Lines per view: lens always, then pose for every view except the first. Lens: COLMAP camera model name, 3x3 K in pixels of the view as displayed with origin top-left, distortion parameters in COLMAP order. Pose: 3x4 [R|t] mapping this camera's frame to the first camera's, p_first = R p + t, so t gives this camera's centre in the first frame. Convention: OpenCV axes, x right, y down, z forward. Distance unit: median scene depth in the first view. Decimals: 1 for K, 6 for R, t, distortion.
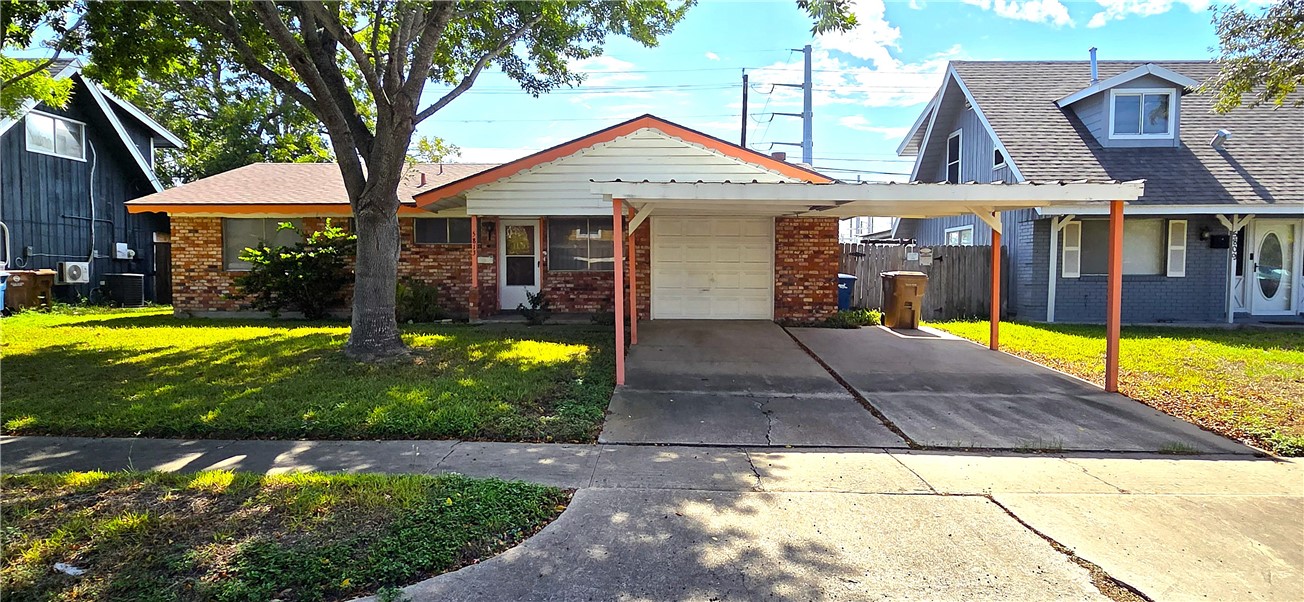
lens RADIAL K [[681.7, 0, 652.0], [0, 681.7, 301.0], [0, 0, 1]] dist [0.000826, 0.000125]
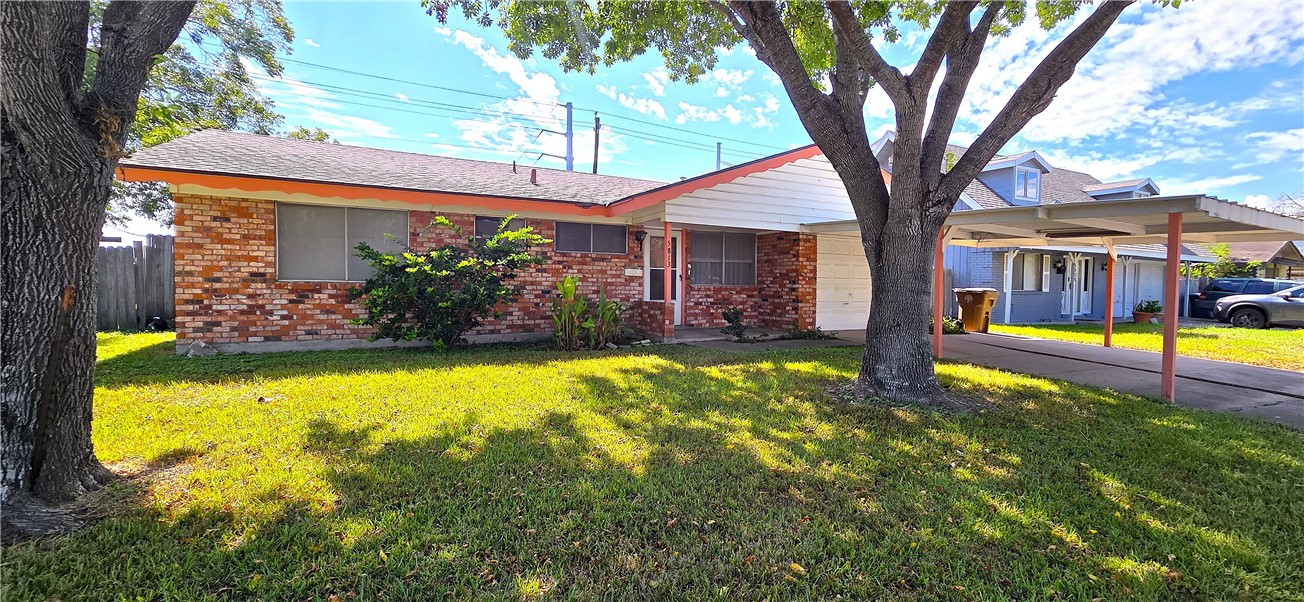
lens RADIAL K [[533.1, 0, 652.0], [0, 533.1, 305.3], [0, 0, 1]] dist [0.000568, -0.000465]
pose [[0.871706, -0.011539, 0.489893, -0.566015], [0.012342, 0.999923, 0.001592, -0.016843], [-0.489873, 0.004658, 0.871781, 0.364022]]
